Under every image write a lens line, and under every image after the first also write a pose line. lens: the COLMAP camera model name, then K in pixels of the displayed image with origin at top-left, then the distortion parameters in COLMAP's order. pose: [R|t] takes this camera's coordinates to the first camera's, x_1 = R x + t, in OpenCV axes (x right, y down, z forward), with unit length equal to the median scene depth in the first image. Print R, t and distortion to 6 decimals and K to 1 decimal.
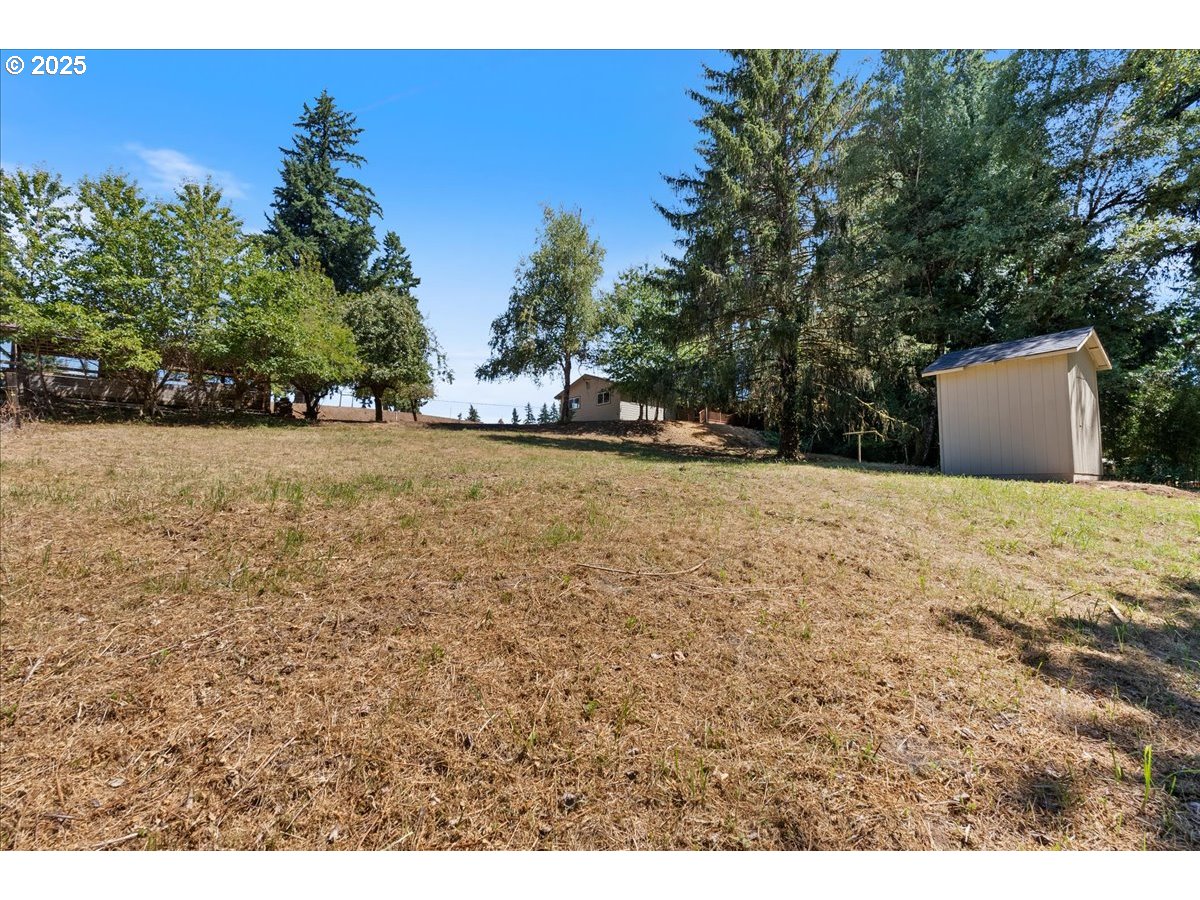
lens RADIAL K [[527.7, 0, 598.4], [0, 527.7, 451.6], [0, 0, 1]] dist [-0.002251, -0.000446]
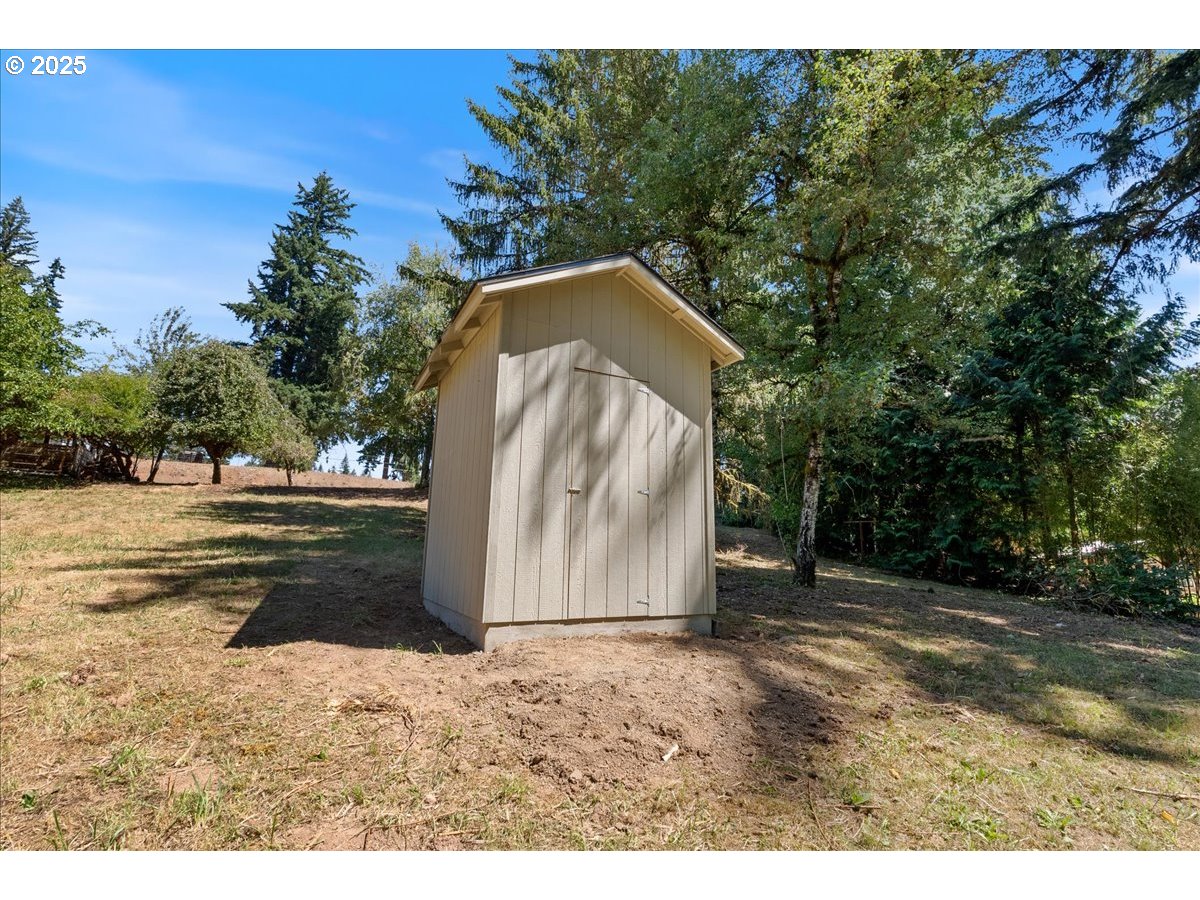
lens RADIAL K [[527.7, 0, 598.4], [0, 527.7, 451.6], [0, 0, 1]] dist [-0.002251, -0.000446]
pose [[0.992274, -0.002894, -0.124028, 0.159969], [-0.012543, 0.992265, -0.123499, -0.005382], [0.123427, 0.124101, 0.984563, 0.099509]]
